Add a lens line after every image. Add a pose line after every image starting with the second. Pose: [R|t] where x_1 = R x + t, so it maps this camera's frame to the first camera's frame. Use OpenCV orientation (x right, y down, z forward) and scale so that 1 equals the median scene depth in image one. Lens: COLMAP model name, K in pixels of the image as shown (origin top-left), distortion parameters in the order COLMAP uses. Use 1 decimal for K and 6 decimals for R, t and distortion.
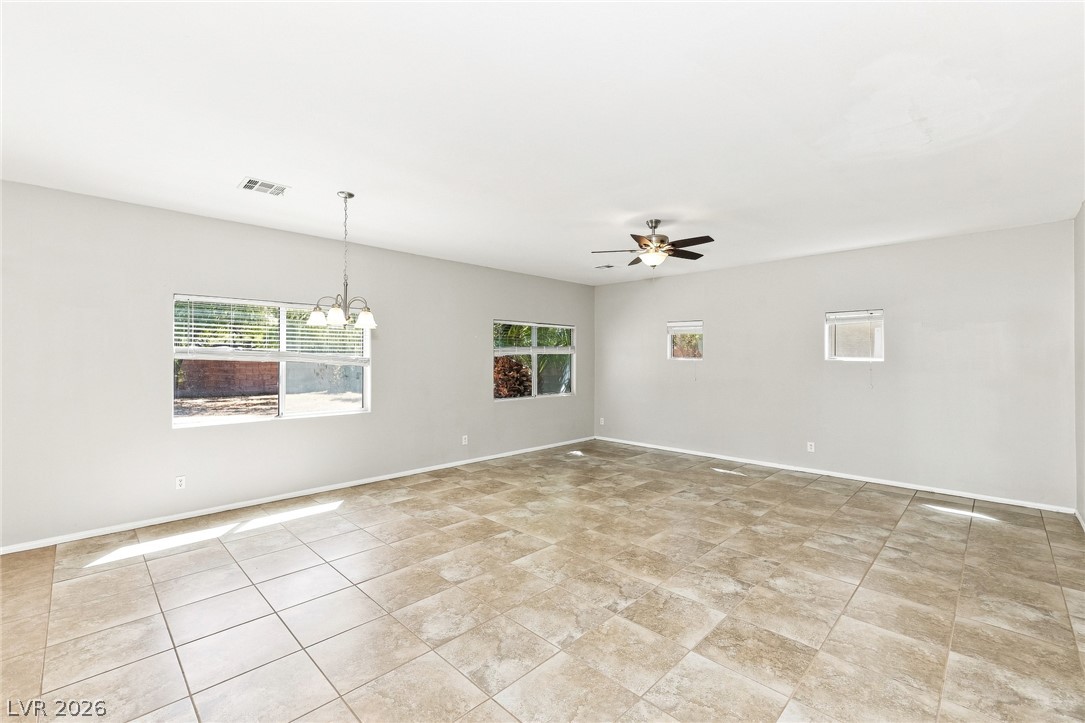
lens RADIAL K [[459.3, 0, 542.2], [0, 459.3, 358.7], [0, 0, 1]] dist [0.000489, 0.000126]
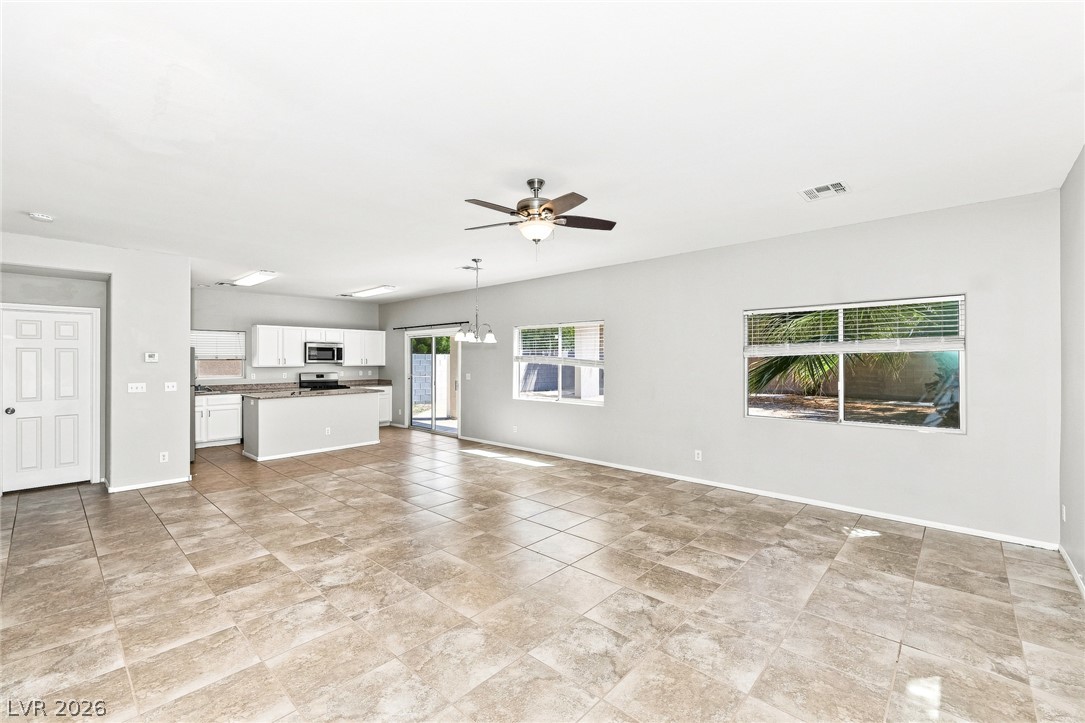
lens RADIAL K [[459.3, 0, 539.3], [0, 459.3, 358.8], [0, 0, 1]] dist [0.000489, 0.000126]
pose [[0.033354, -0.004935, -0.999431, 1.164859], [0.003554, 0.999982, -0.004819, -0.002955], [0.999437, -0.003391, 0.033371, 1.136952]]
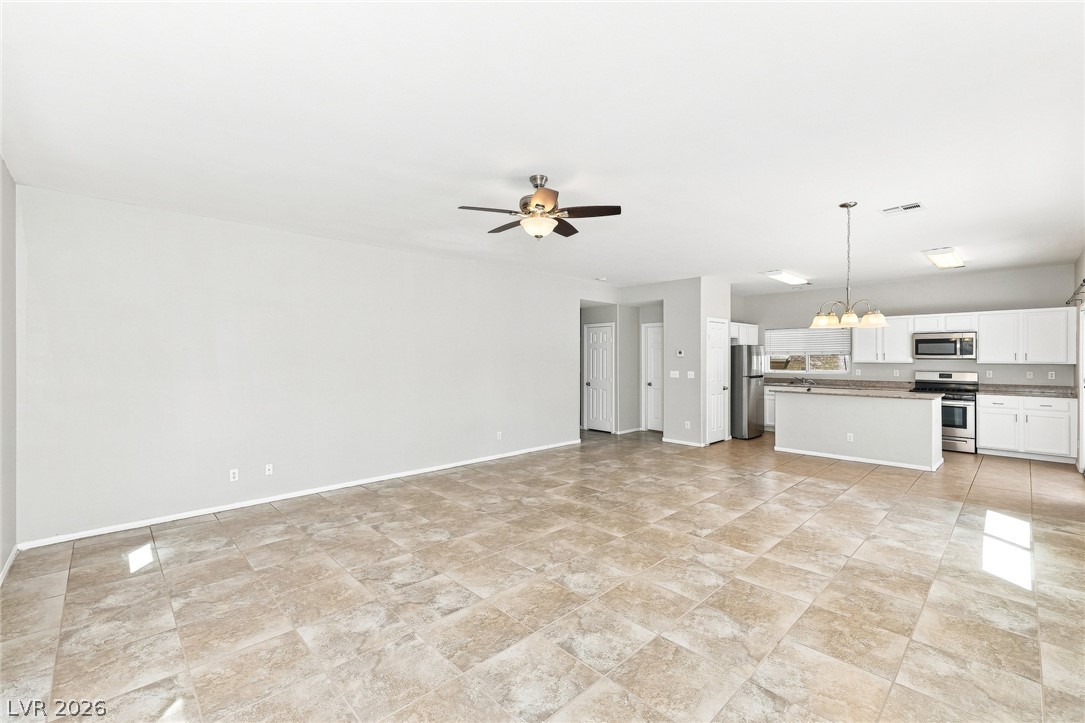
lens RADIAL K [[459.3, 0, 536.3], [0, 459.3, 360.9], [0, 0, 1]] dist [0.000489, 0.000126]
pose [[-0.999223, -0.000899, 0.039406, 0.252031], [-0.000586, 0.999968, 0.007948, -0.001717], [-0.039412, 0.007919, -0.999192, 2.049369]]
